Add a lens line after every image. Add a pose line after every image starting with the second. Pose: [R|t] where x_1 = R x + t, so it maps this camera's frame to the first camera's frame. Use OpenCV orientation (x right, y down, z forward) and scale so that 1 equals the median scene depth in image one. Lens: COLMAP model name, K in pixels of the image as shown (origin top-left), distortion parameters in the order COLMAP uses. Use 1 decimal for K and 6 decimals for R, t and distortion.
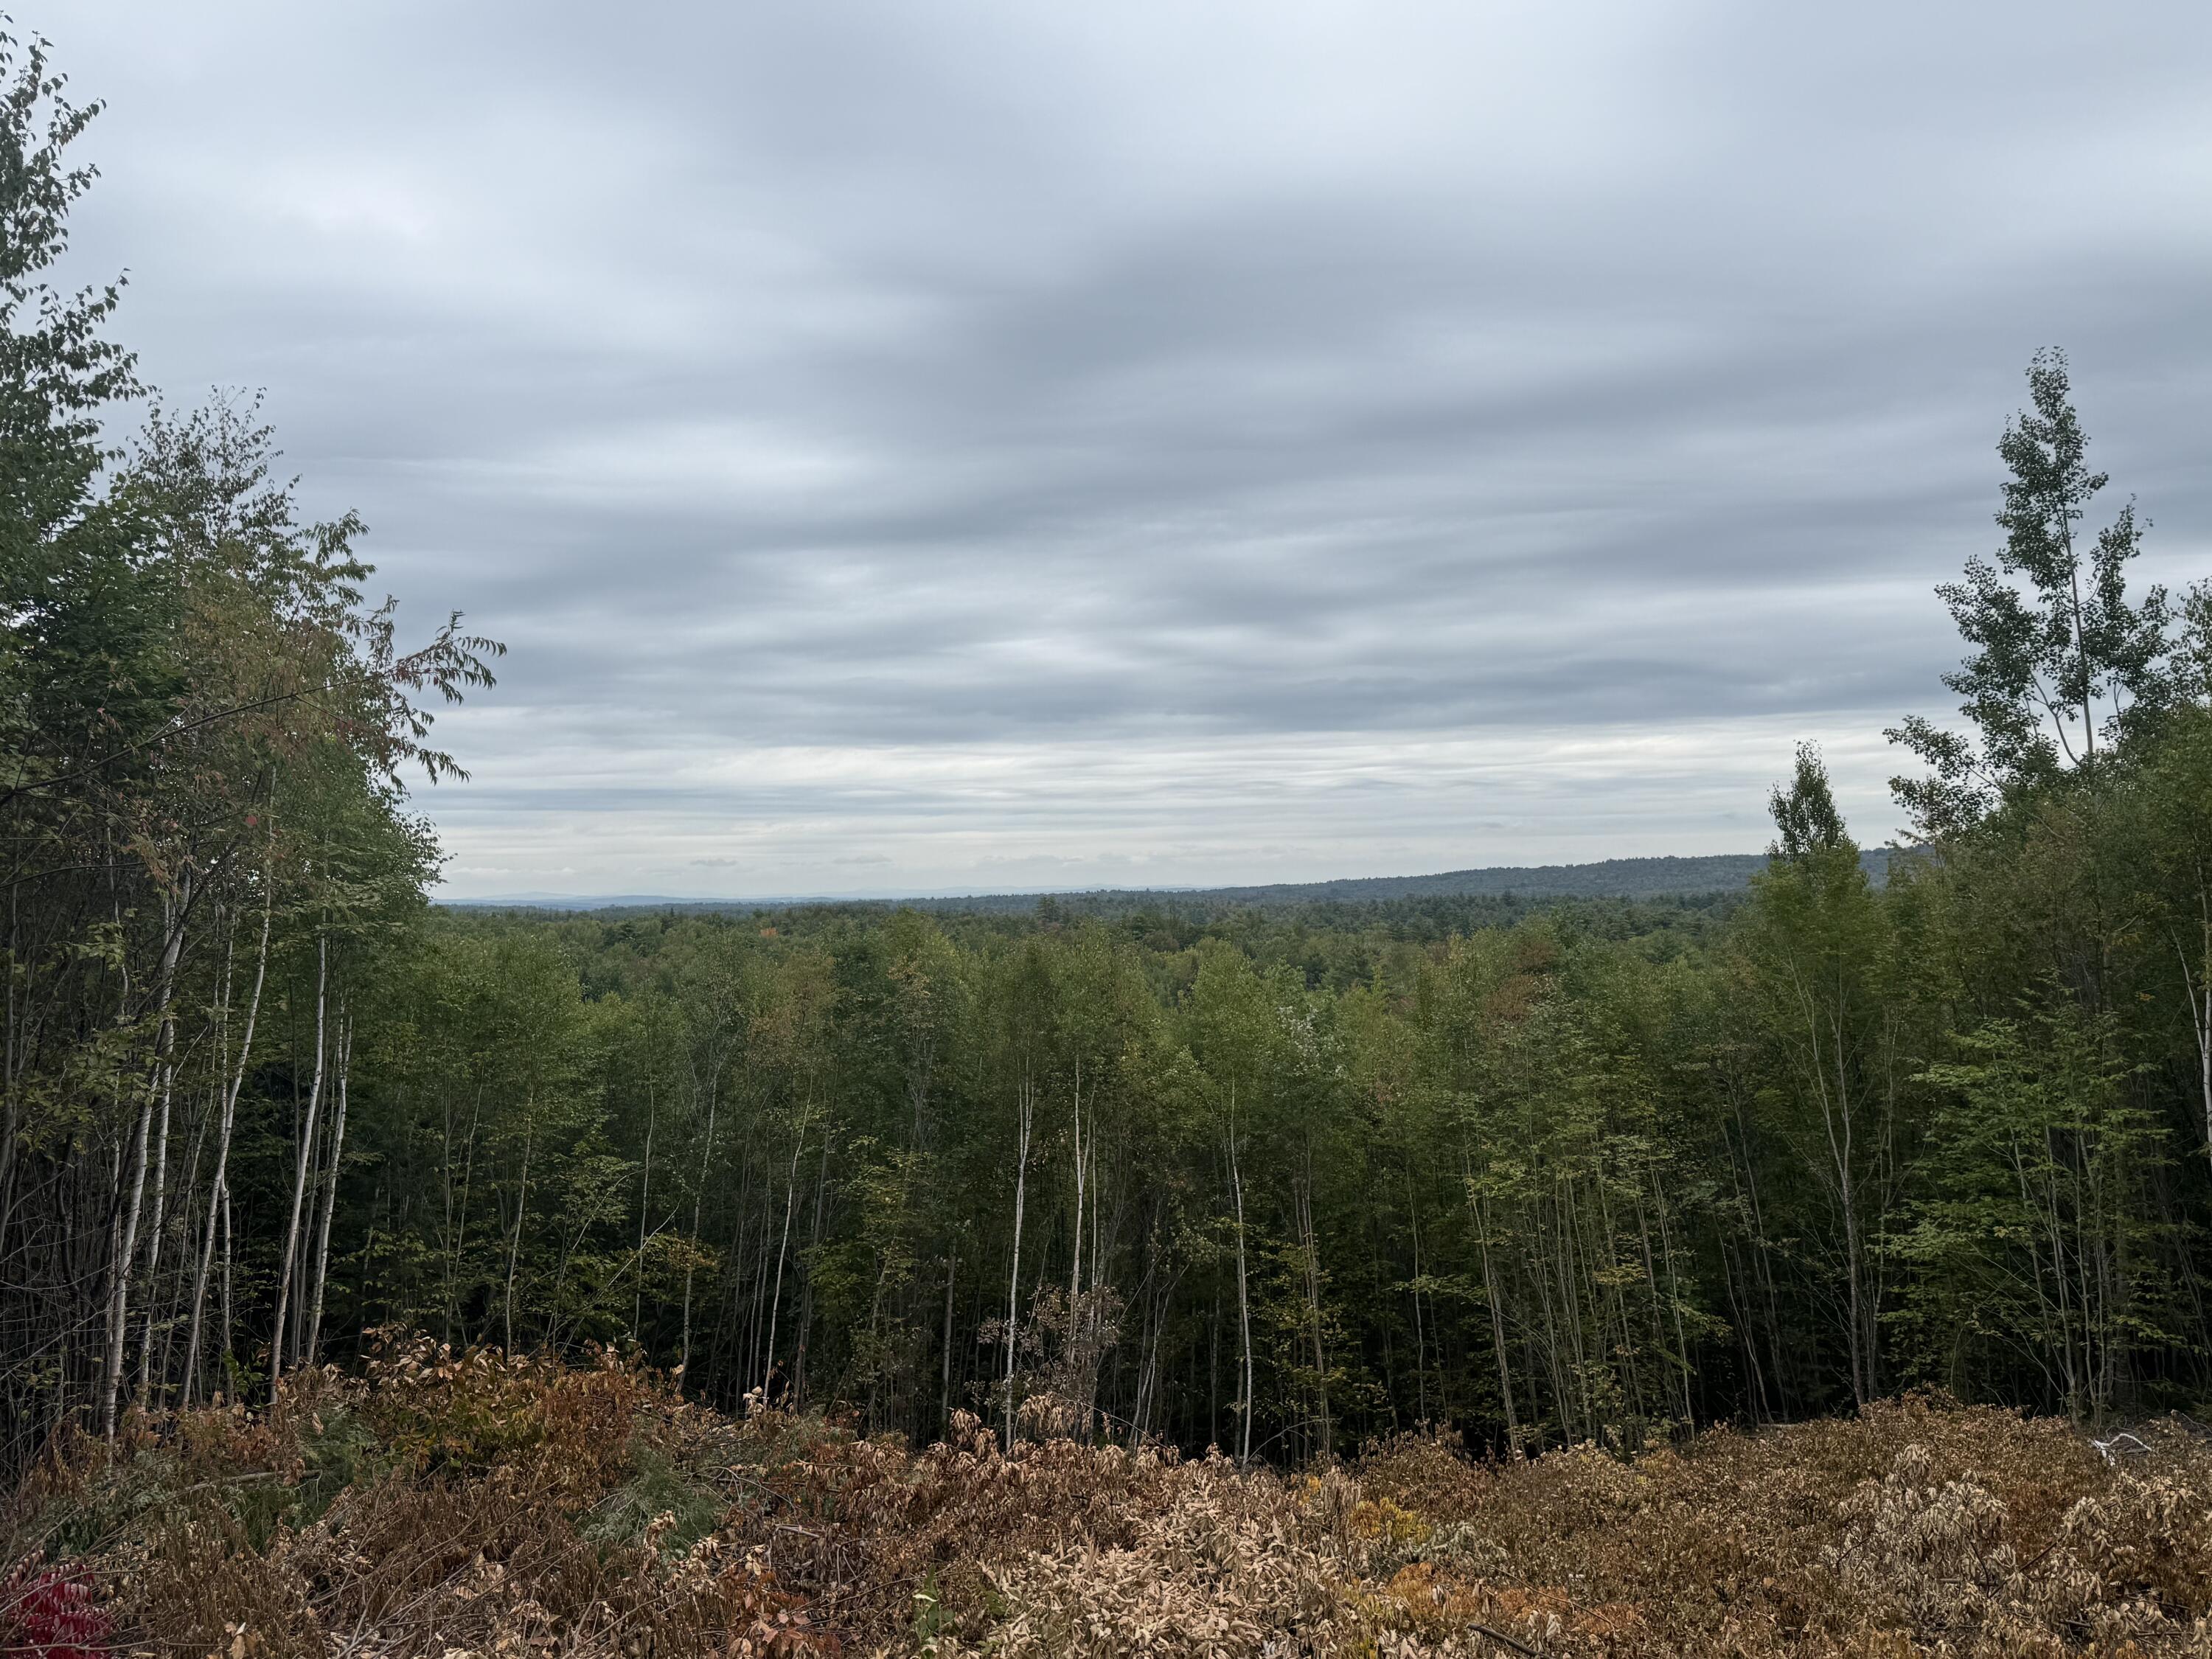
lens RADIAL K [[1596.2, 0, 1103.9], [0, 1596.2, 864.2], [0, 0, 1]] dist [0.039045, -0.048614]
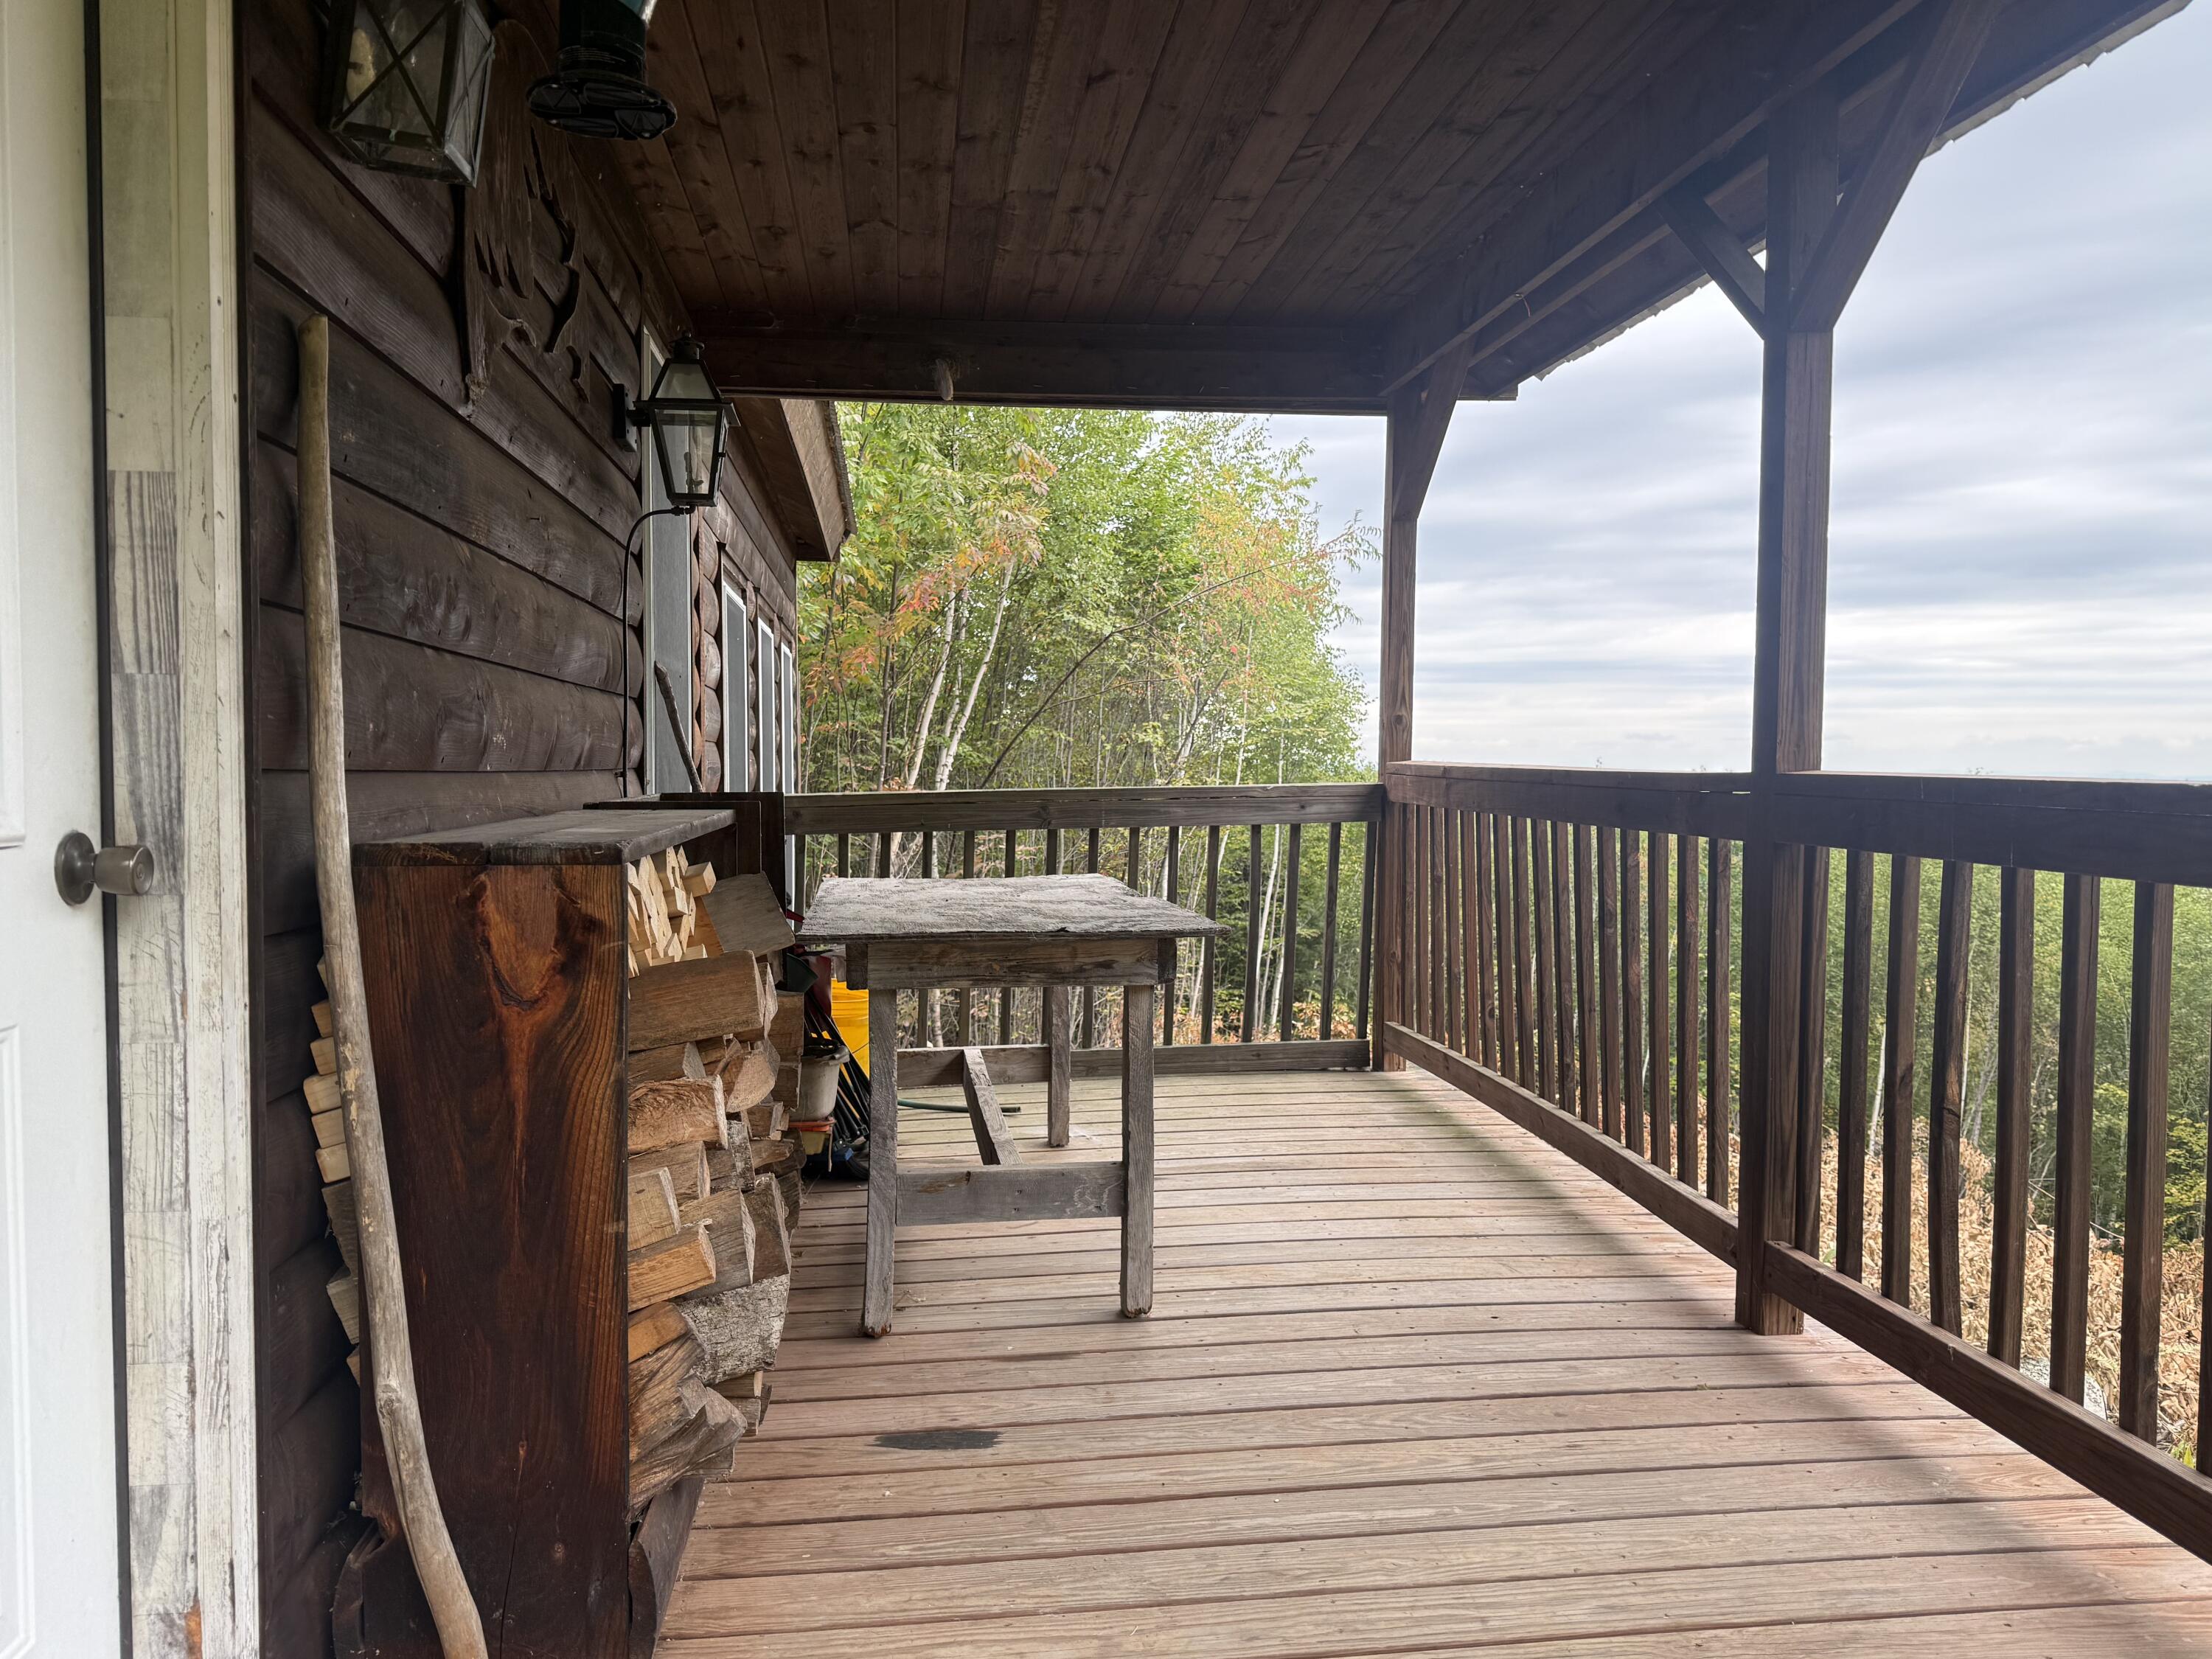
lens RADIAL K [[1596.2, 0, 1103.9], [0, 1596.2, 864.2], [0, 0, 1]] dist [0.039045, -0.048614]
pose [[0.841703, 0.060007, -0.536595, 0.141188], [-0.018268, 0.996401, 0.082770, 0.034189], [0.539631, -0.059865, 0.839771, -0.260602]]
